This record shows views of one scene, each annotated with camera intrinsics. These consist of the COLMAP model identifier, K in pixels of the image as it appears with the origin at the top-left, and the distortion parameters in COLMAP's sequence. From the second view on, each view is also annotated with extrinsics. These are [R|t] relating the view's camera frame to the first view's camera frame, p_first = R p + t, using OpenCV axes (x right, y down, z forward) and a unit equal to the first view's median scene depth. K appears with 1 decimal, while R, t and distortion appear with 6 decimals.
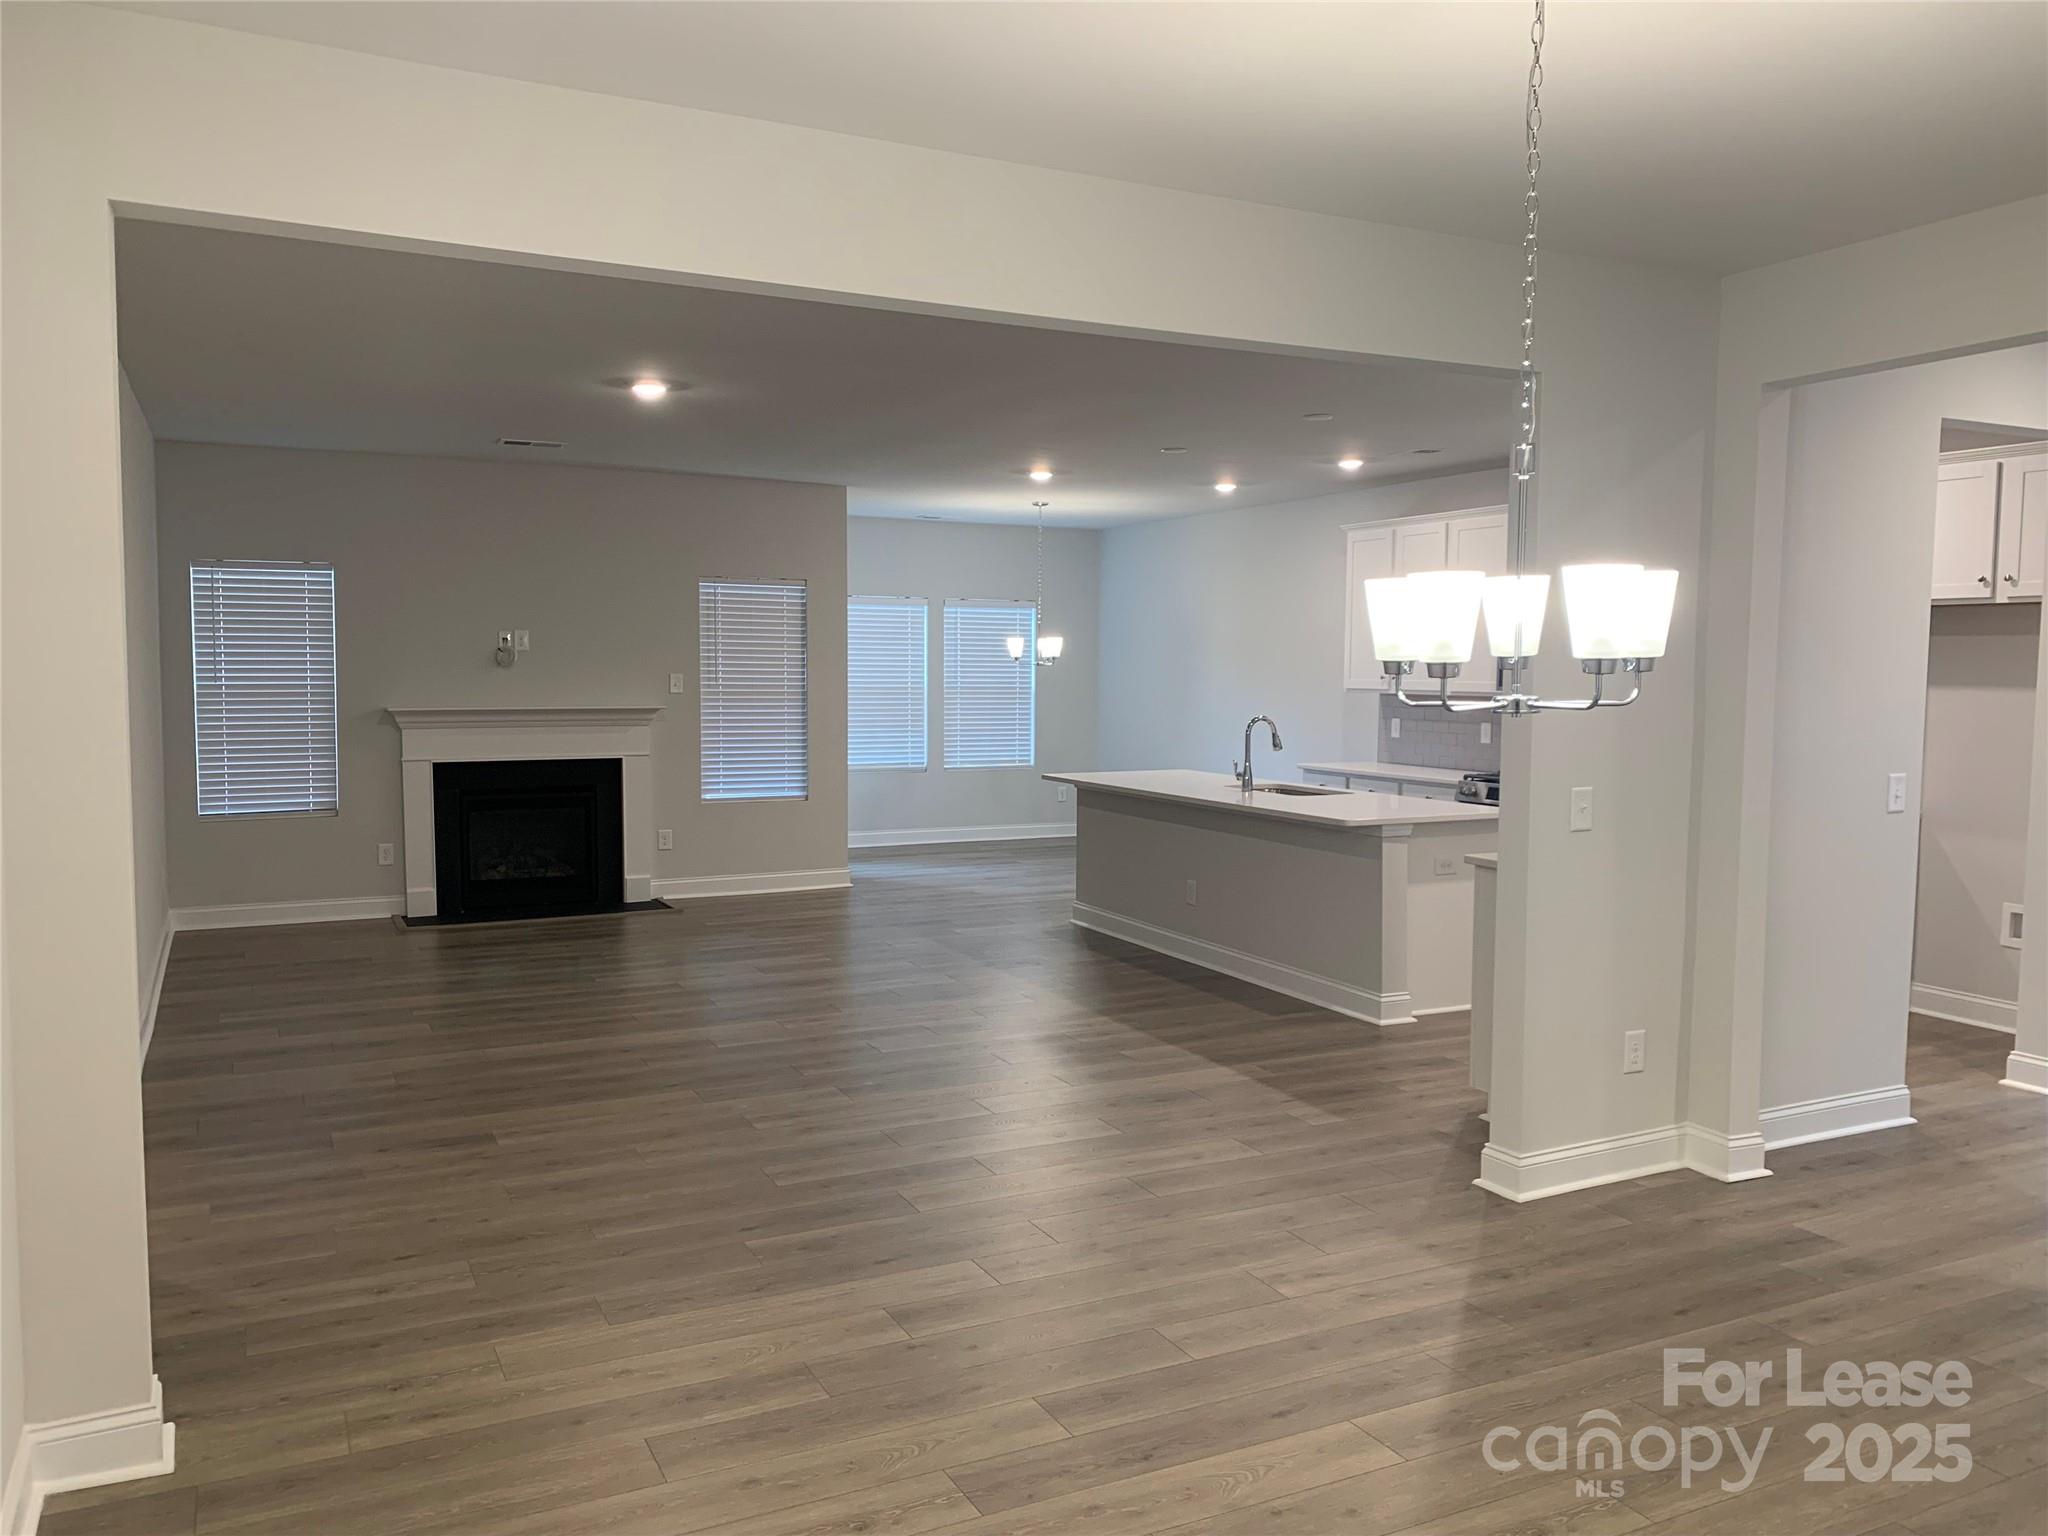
lens RADIAL K [[1550.4, 0, 1024.0], [0, 1550.4, 768.0], [0, 0, 1]] dist [-0.000061, -0.000526]
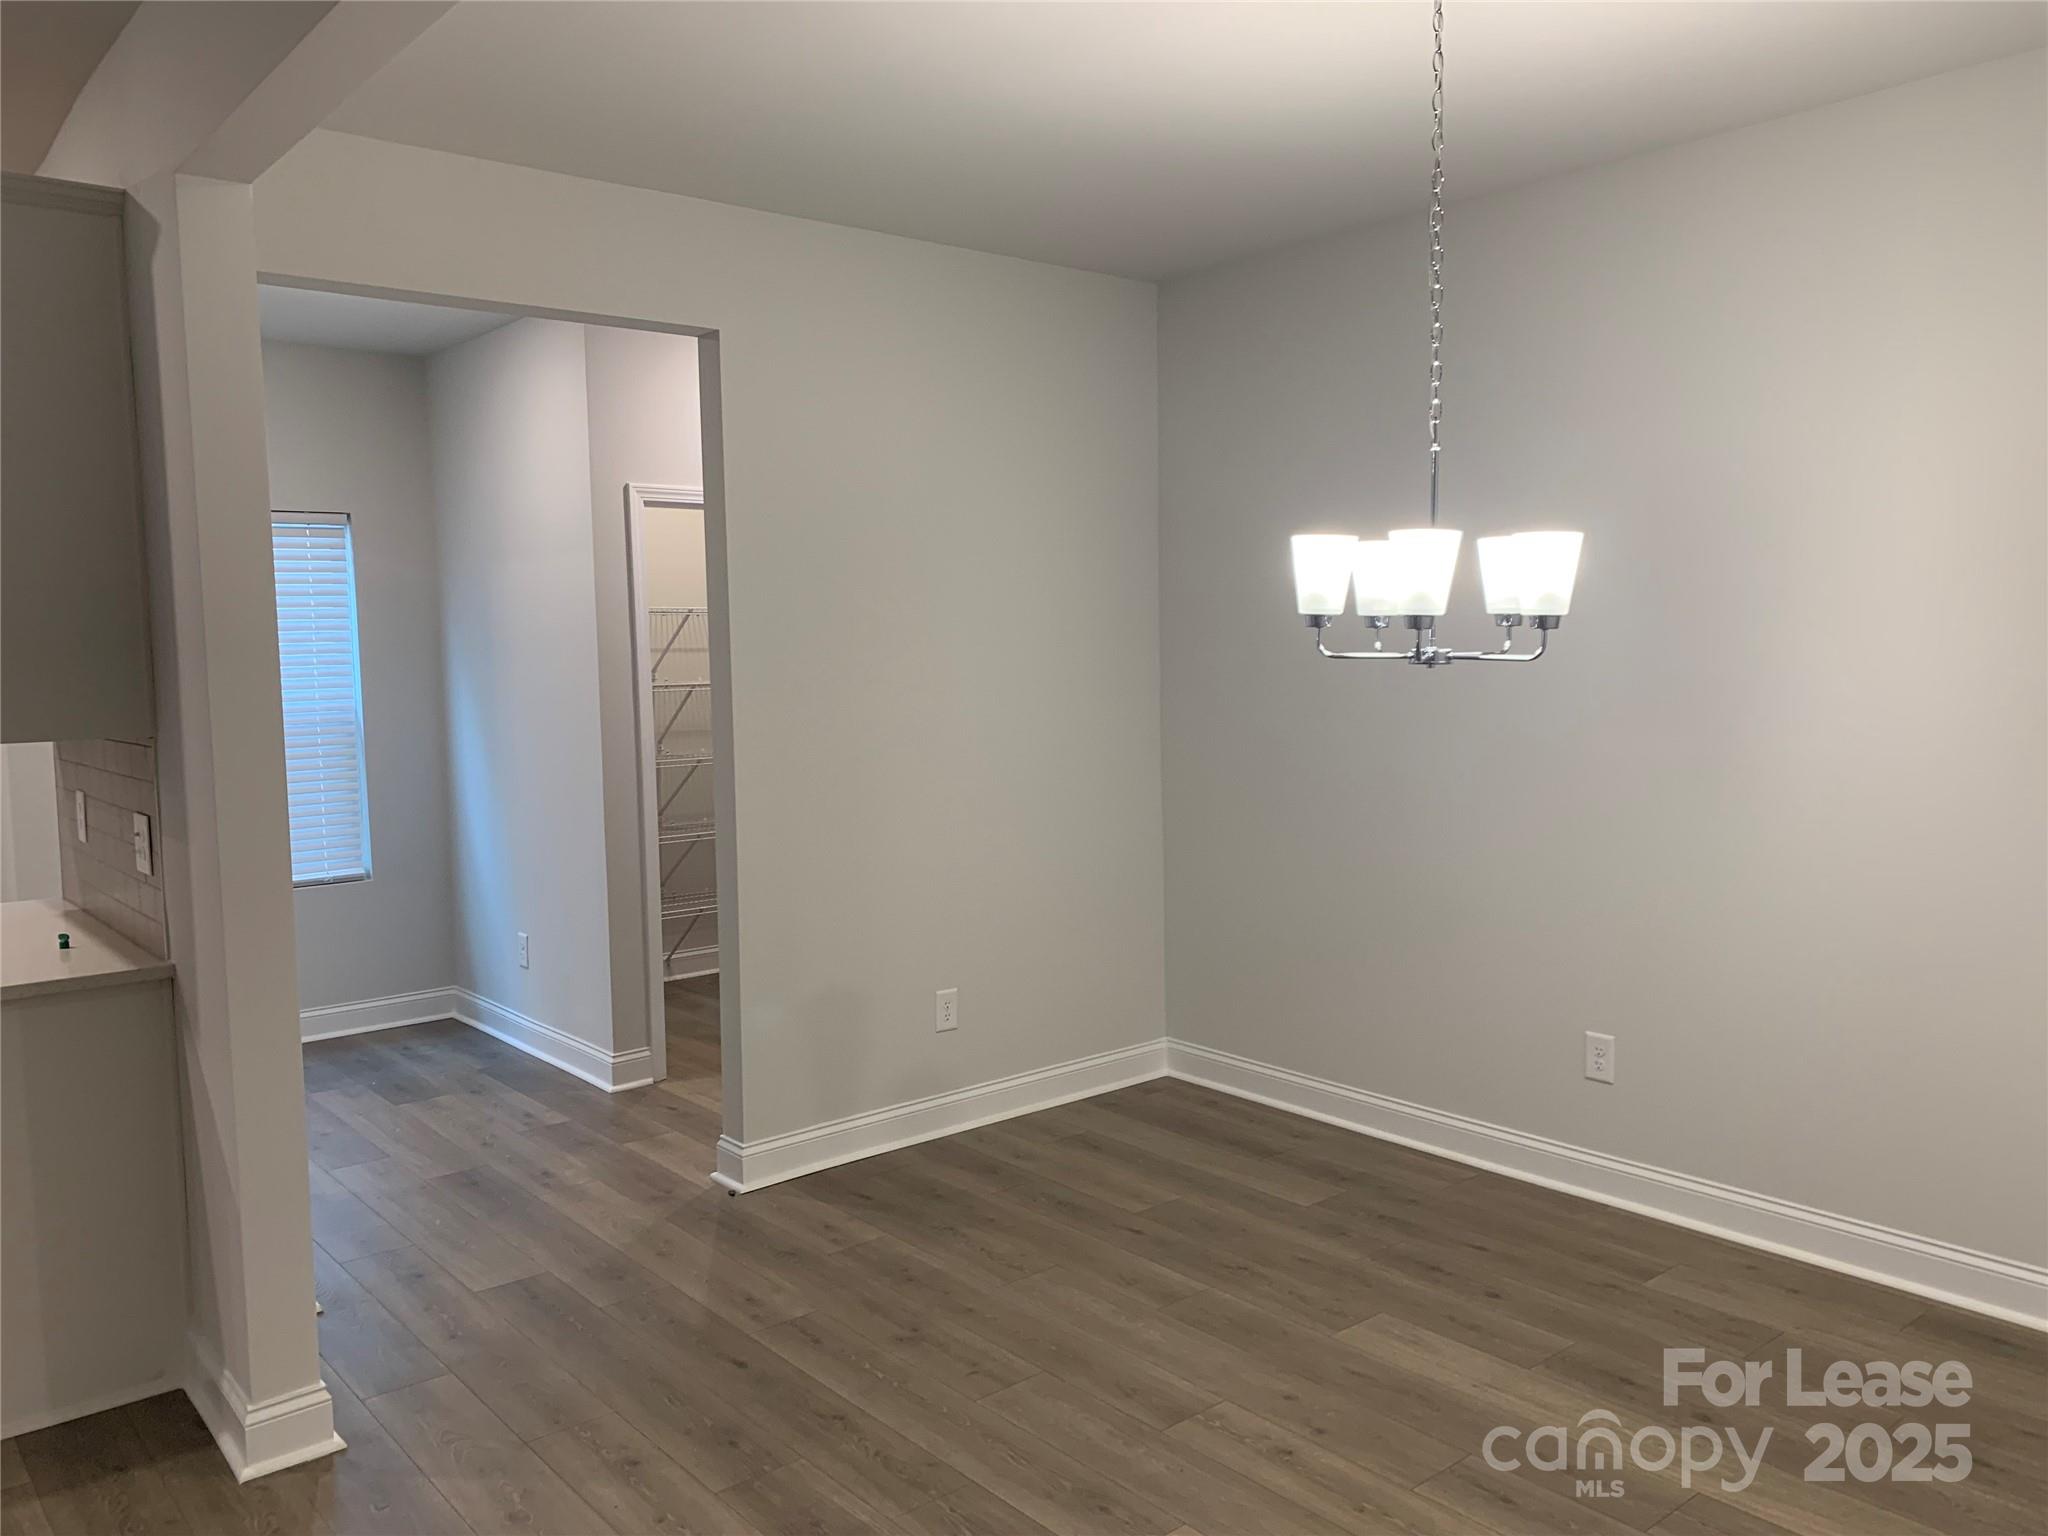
lens RADIAL K [[1550.4, 0, 1024.0], [0, 1550.4, 768.0], [0, 0, 1]] dist [-0.000061, -0.000526]
pose [[-0.240240, -0.072577, 0.967996, -0.601180], [0.074145, 0.992916, 0.092847, -0.076155], [-0.967878, 0.094078, -0.233157, 1.372141]]
